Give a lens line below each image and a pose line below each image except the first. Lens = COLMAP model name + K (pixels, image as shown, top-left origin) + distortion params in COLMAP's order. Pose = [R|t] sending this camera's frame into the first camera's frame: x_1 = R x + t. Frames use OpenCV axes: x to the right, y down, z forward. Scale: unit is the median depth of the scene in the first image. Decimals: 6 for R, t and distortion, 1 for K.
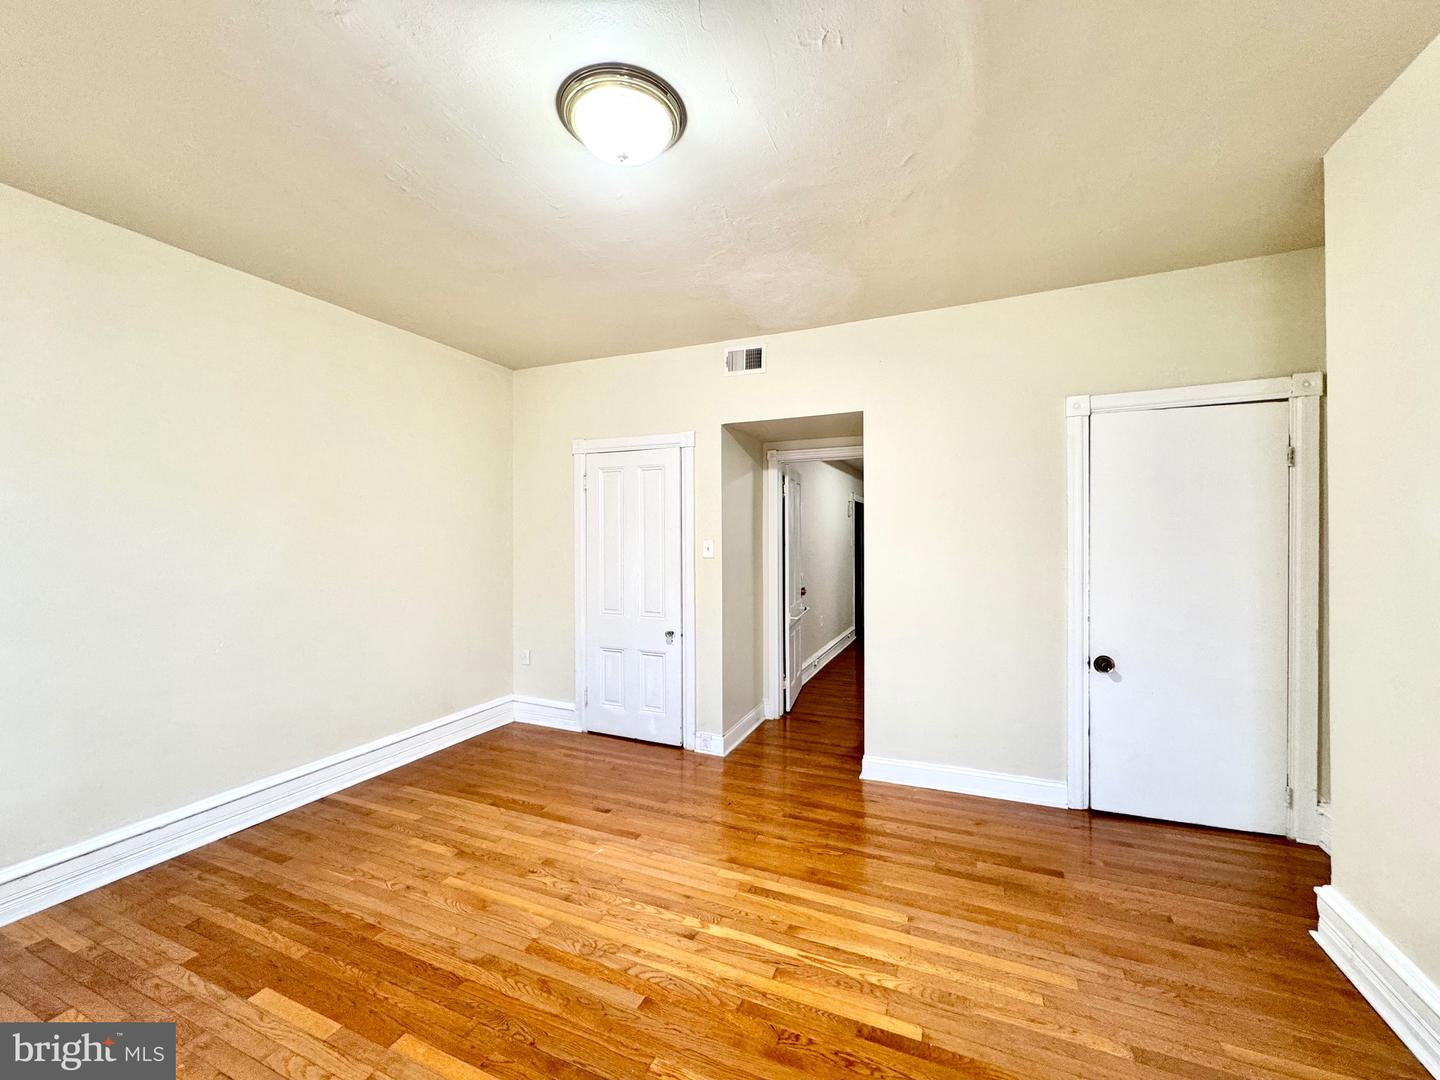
lens RADIAL K [[575.6, 0, 719.8], [0, 575.6, 538.5], [0, 0, 1]] dist [-0.001649, 0.000455]
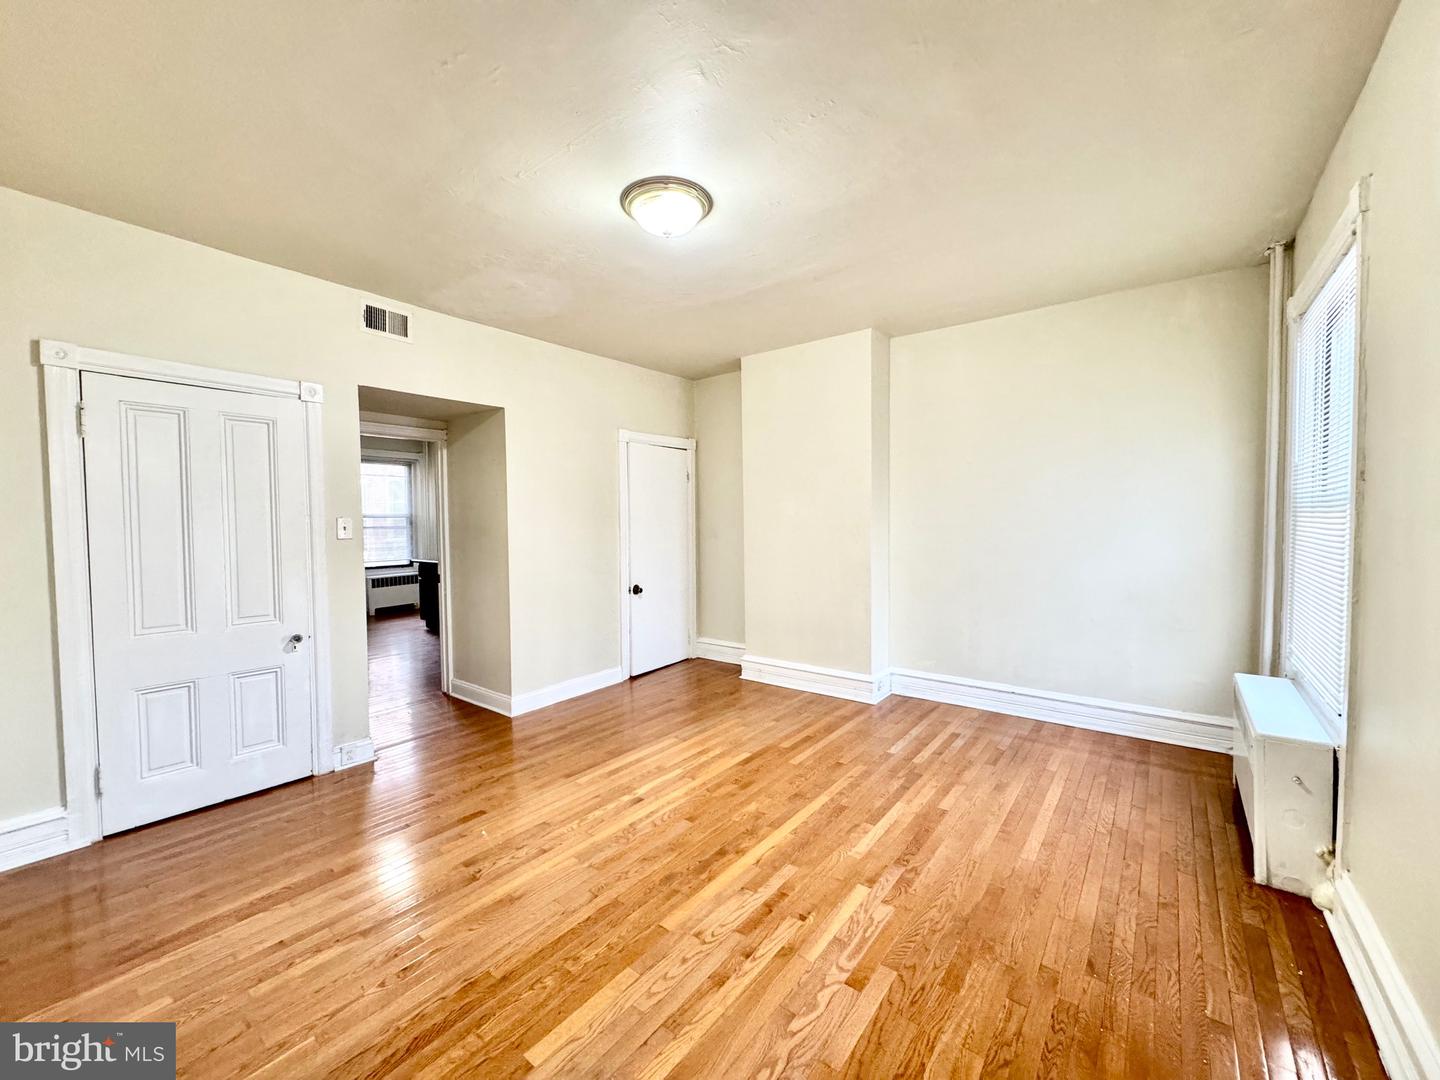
lens RADIAL K [[583.5, 0, 715.8], [0, 583.5, 539.9], [0, 0, 1]] dist [-0.000383, 0.000259]
pose [[0.251393, -0.034098, 0.967284, -0.967183], [0.012209, 0.999411, 0.032057, 0.019129], [-0.967808, 0.003750, 0.251661, 0.340370]]
